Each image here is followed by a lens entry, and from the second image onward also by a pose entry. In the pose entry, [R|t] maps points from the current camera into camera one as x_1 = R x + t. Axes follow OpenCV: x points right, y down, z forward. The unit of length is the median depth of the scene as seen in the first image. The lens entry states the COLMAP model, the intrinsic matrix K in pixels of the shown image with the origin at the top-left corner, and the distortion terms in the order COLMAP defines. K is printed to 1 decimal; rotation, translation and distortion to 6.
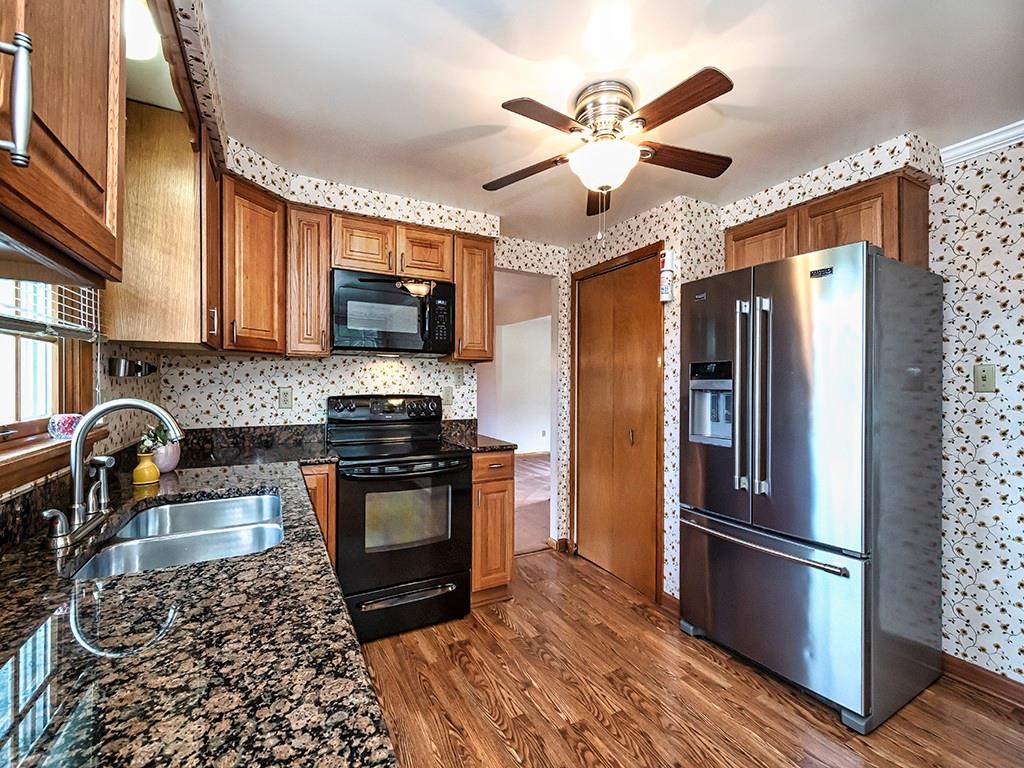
lens RADIAL K [[446.1, 0, 517.7], [0, 446.1, 381.6], [0, 0, 1]] dist [0.013296, -0.004364]
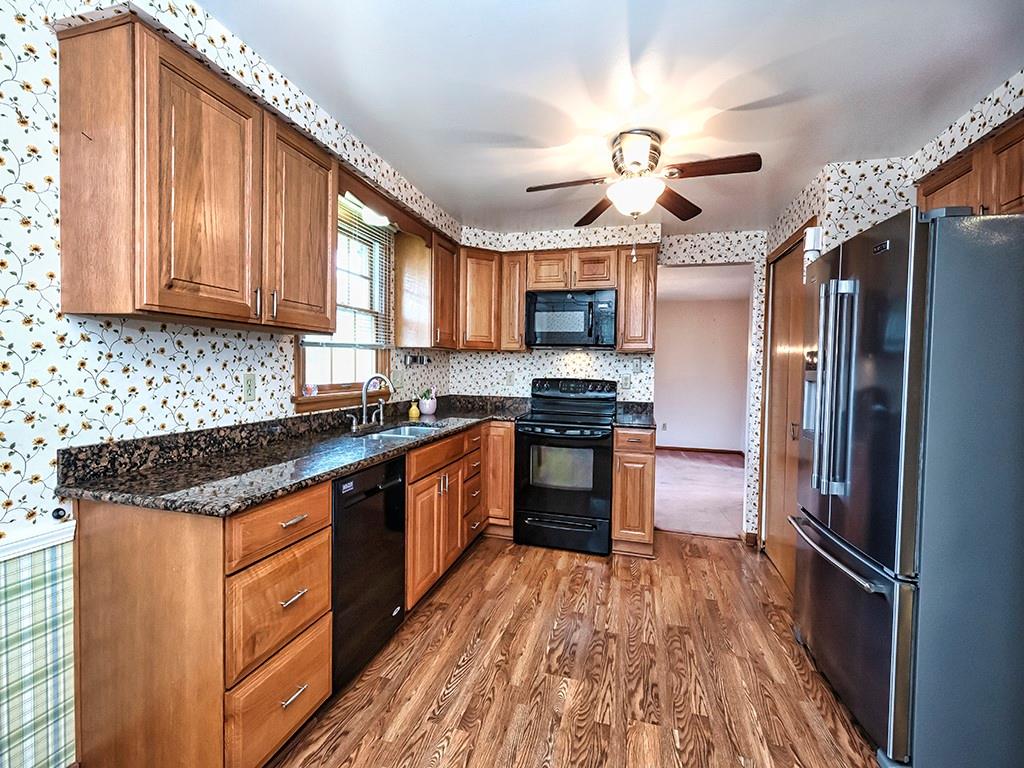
lens RADIAL K [[446.1, 0, 506.7], [0, 446.1, 375.6], [0, 0, 1]] dist [0.013296, -0.004364]
pose [[0.714969, 0.022132, -0.698806, 0.580206], [-0.012730, 0.999745, 0.018640, -0.002055], [0.699041, -0.004431, 0.715068, -0.096453]]
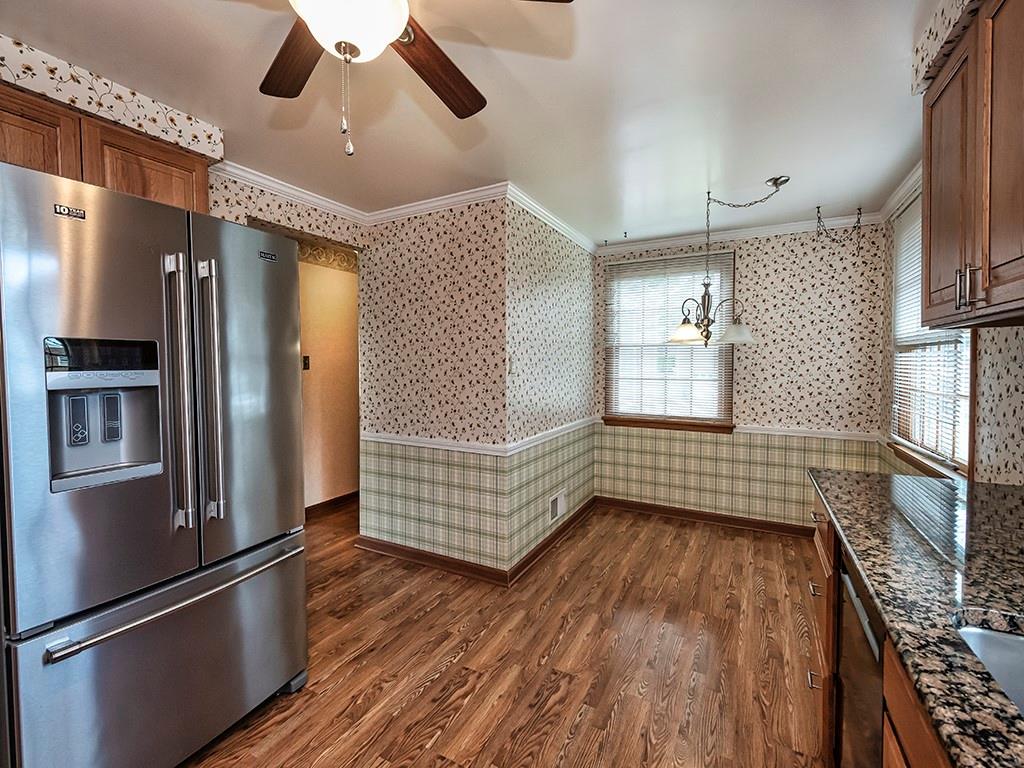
lens RADIAL K [[446.1, 0, 513.7], [0, 446.1, 377.7], [0, 0, 1]] dist [0.013296, -0.004364]
pose [[-0.547309, -0.030394, 0.836379, -0.307845], [-0.000270, 0.999347, 0.036140, -0.015408], [-0.836931, 0.019554, -0.546959, 0.817766]]
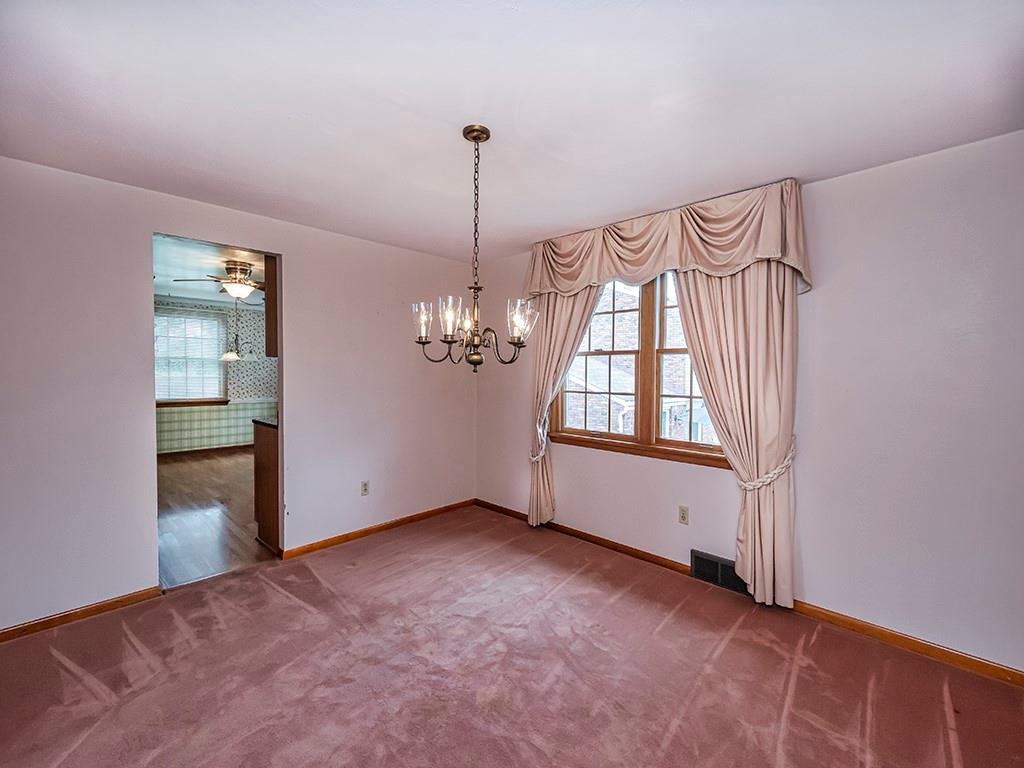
lens RADIAL K [[446.1, 0, 513.1], [0, 446.1, 380.1], [0, 0, 1]] dist [0.013296, -0.004364]
pose [[-0.954663, -0.004111, -0.297661, -0.381261], [-0.010792, 0.999725, 0.020804, -0.019952], [0.297494, 0.023073, -0.954445, 2.790273]]
